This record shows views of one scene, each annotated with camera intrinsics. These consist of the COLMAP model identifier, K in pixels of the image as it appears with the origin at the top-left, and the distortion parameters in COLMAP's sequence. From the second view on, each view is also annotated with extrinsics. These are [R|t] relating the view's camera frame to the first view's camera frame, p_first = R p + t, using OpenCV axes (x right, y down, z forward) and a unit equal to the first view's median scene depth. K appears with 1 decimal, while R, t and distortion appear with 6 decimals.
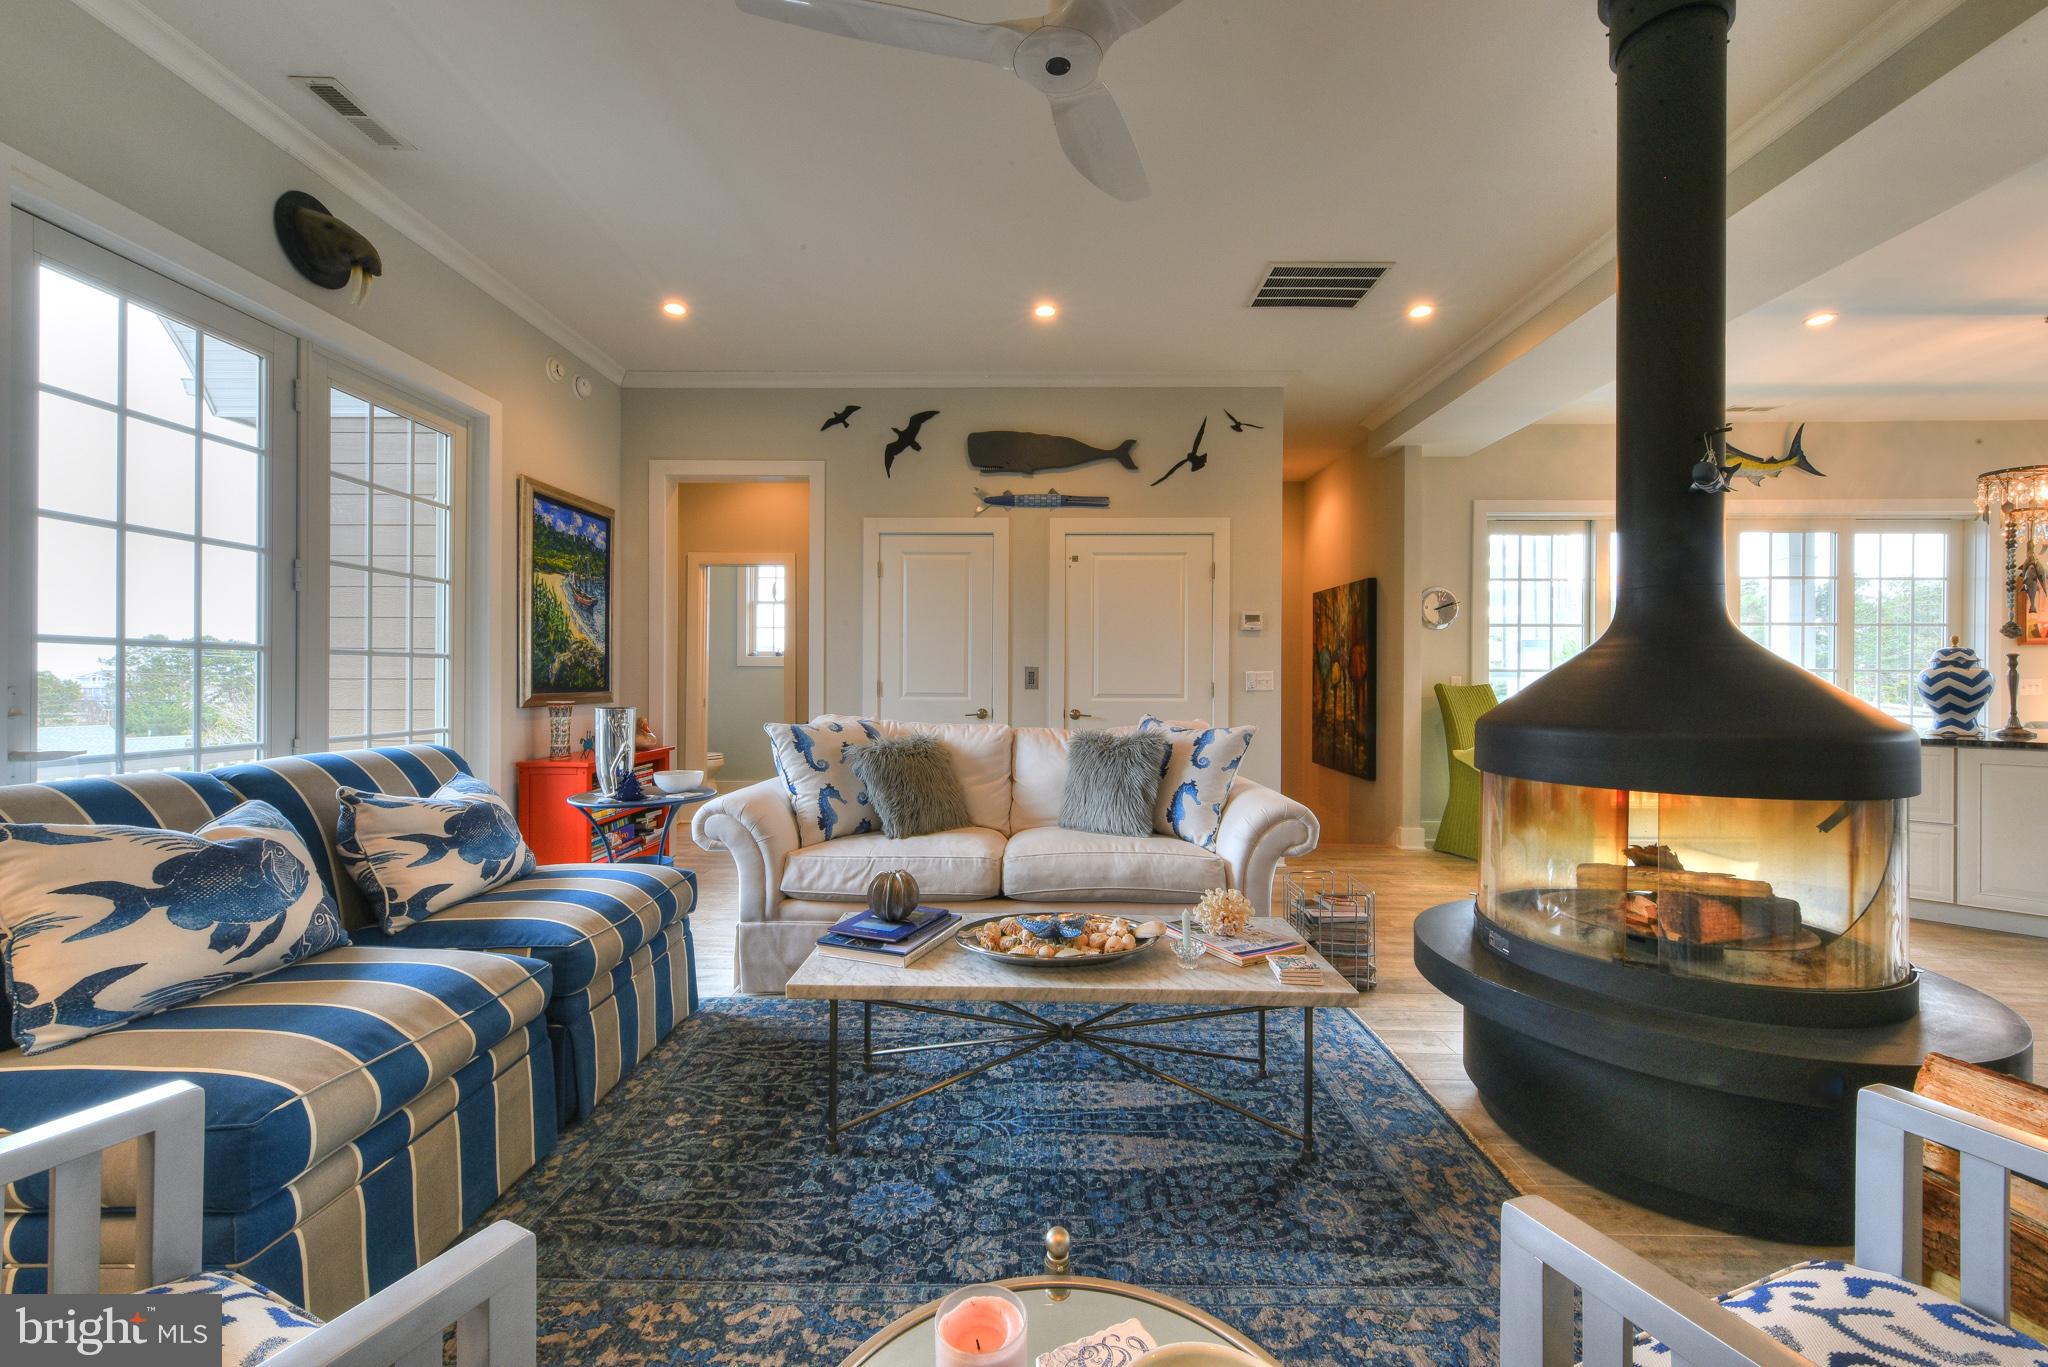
lens RADIAL K [[806.2, 0, 1029.5], [0, 806.2, 680.0], [0, 0, 1]] dist [0.007676, -0.000183]
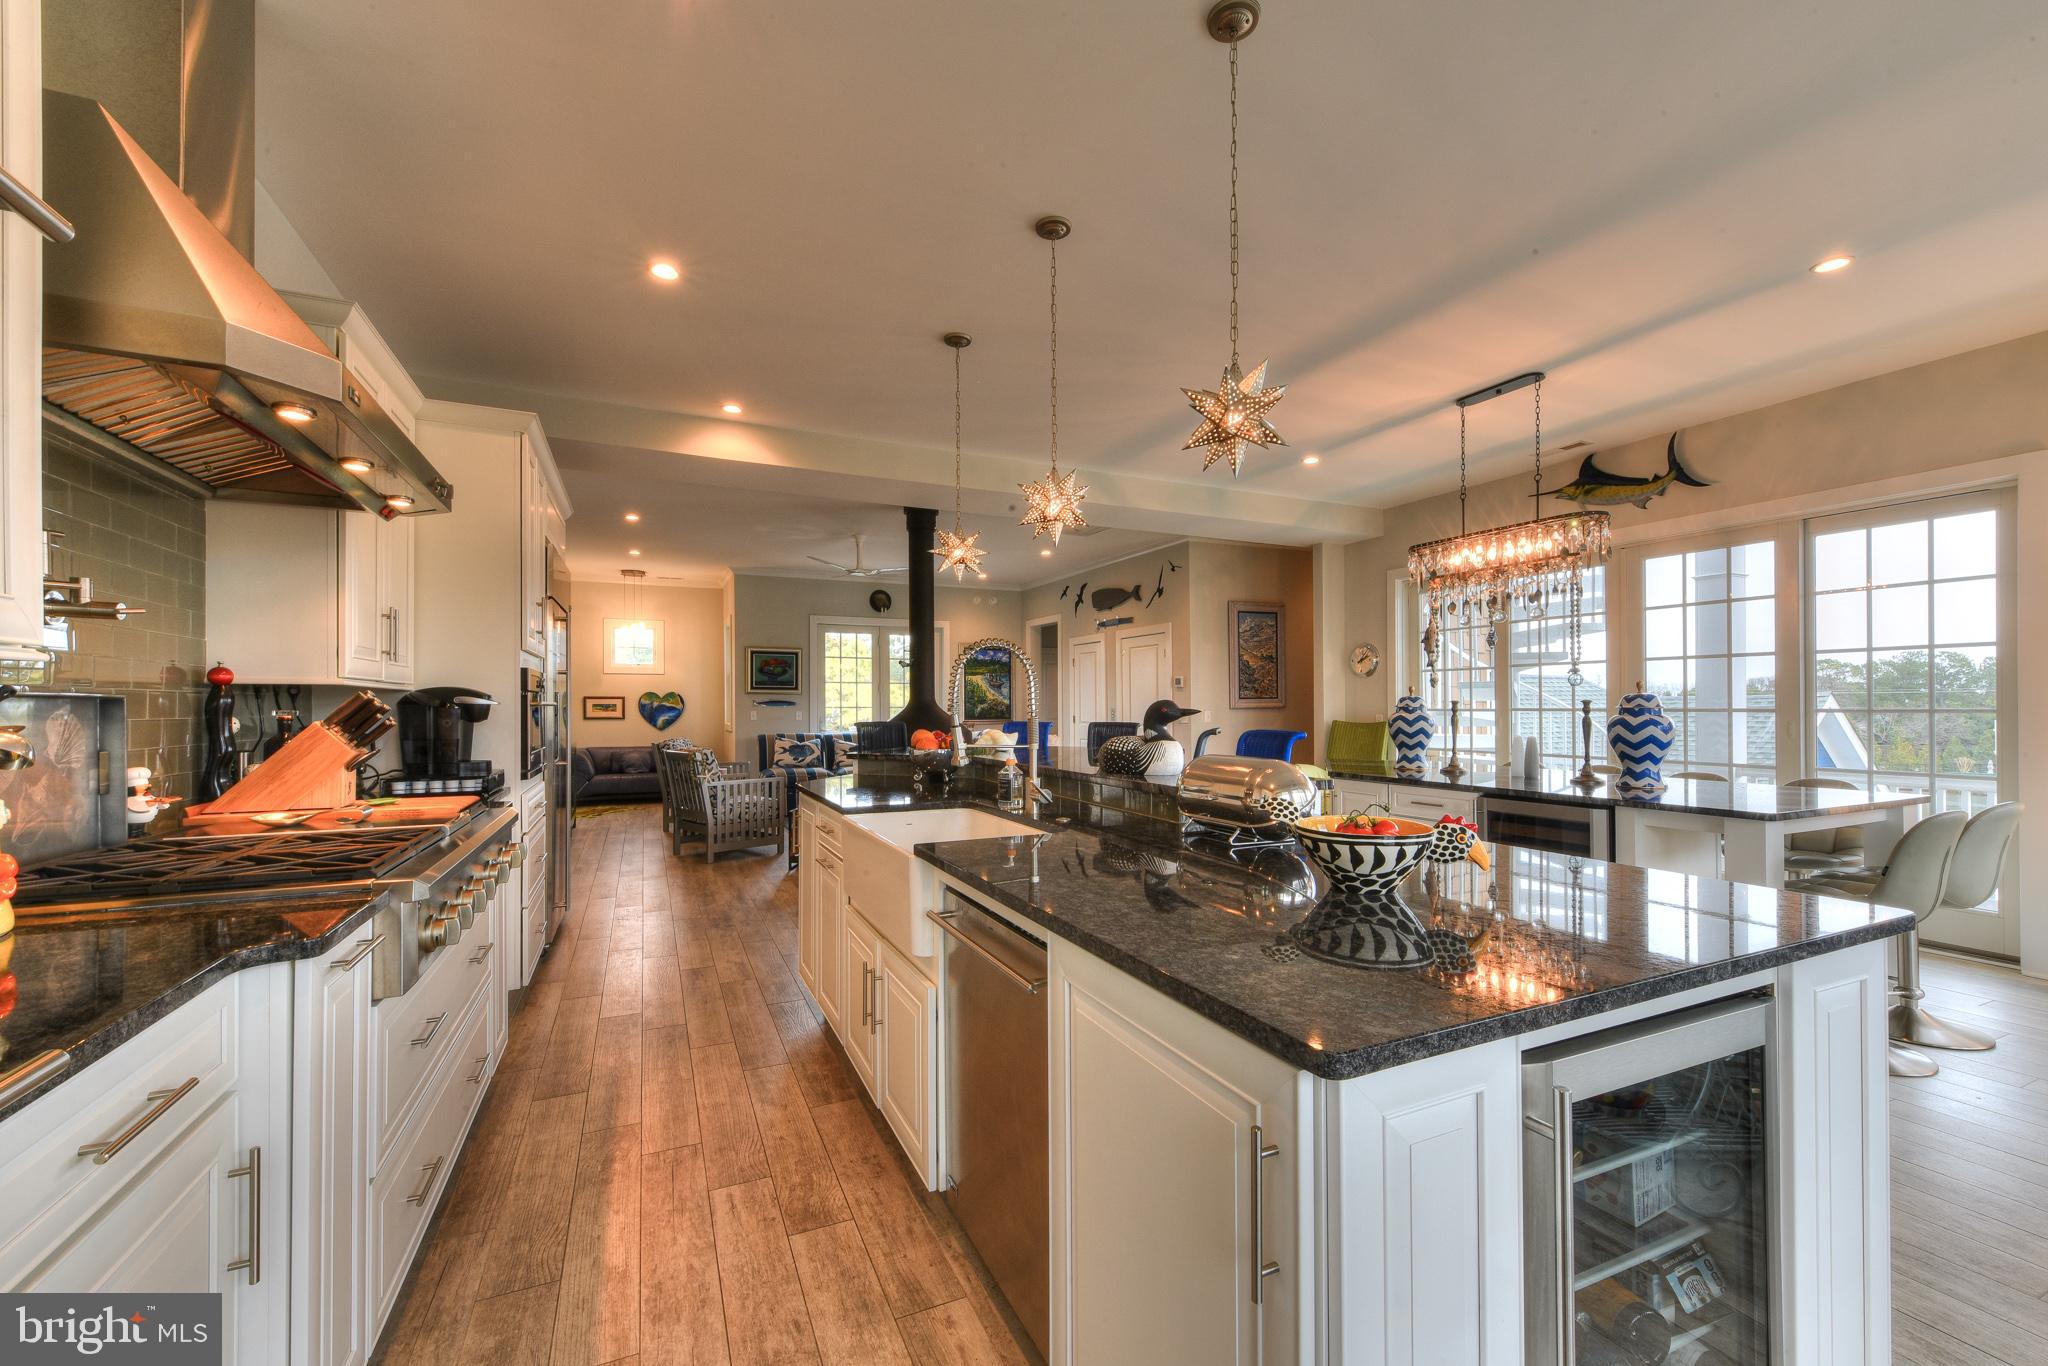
lens RADIAL K [[808.7, 0, 1010.3], [0, 808.7, 707.1], [0, 0, 1]] dist [0.000579, -0.000160]
pose [[0.422859, -0.001541, -0.906194, 1.808592], [0.003108, 0.999995, -0.000251, -0.023278], [0.906190, -0.002711, 0.422862, -0.040807]]
